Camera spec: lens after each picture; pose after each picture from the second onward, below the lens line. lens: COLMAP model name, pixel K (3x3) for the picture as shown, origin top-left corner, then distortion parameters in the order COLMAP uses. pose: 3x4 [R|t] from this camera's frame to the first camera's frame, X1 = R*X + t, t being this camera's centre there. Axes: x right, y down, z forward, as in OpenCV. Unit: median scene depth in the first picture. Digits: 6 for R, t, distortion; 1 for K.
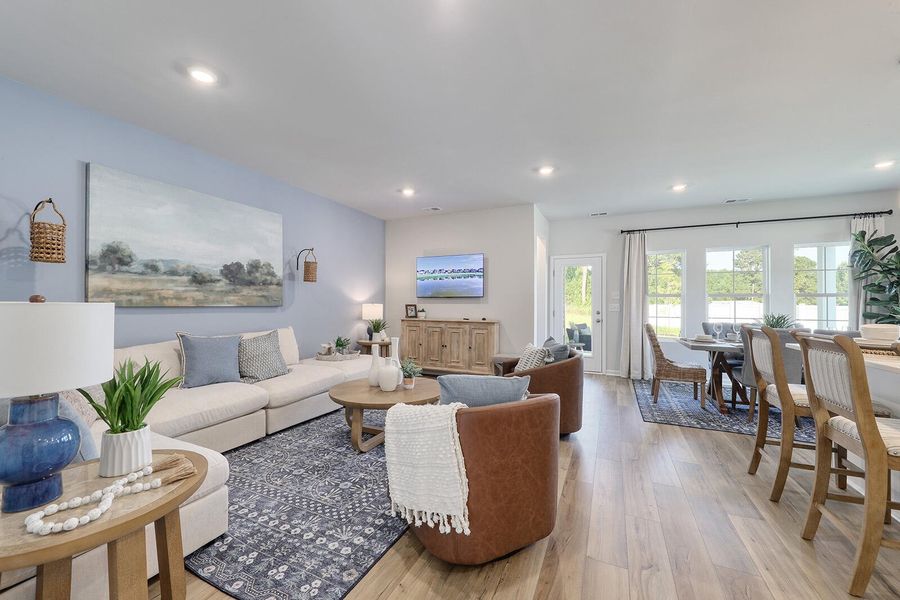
lens RADIAL K [[347.9, 0, 450.0], [0, 347.9, 300.0], [0, 0, 1]] dist [0.000095, 0.000073]
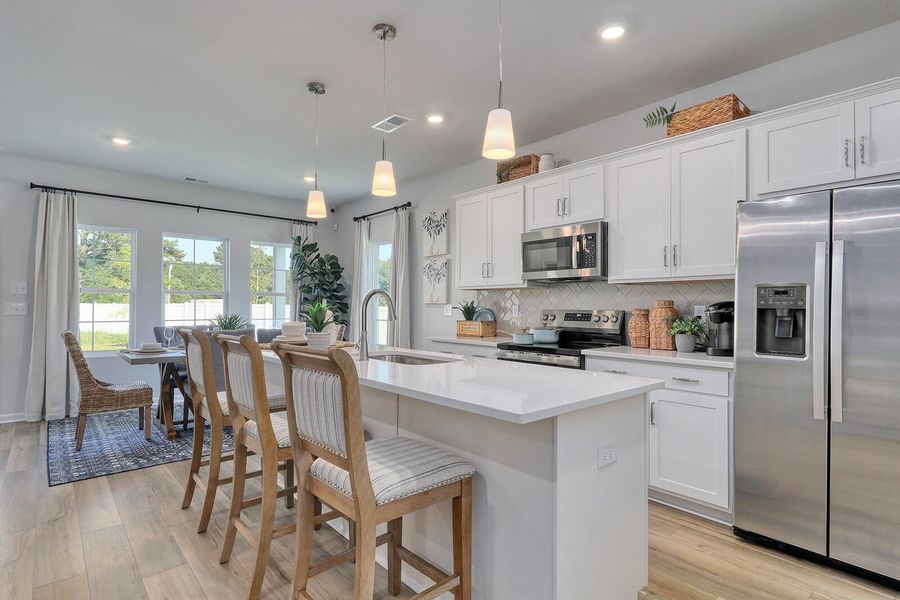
lens RADIAL K [[453.7, 0, 450.0], [0, 453.7, 300.0], [0, 0, 1]] dist [-0.000645, -0.000347]
pose [[0.397222, 0.007162, 0.917694, 0.075033], [-0.011497, 0.999930, -0.002827, 0.000112], [-0.917650, -0.009427, 0.397277, -0.001455]]
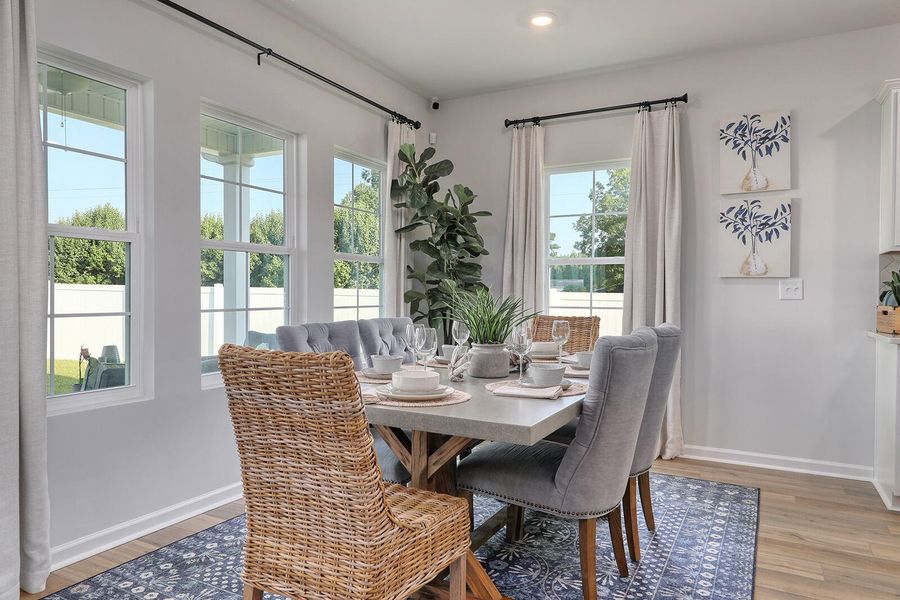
lens RADIAL K [[560.9, 0, 475.3], [0, 560.9, 301.5], [0, 0, 1]] dist [-0.000073, -0.000271]
pose [[0.043387, -0.023294, 0.998787, 0.318786], [-0.019988, 0.999508, 0.024180, 0.033601], [-0.998858, -0.021013, 0.042900, 0.964214]]
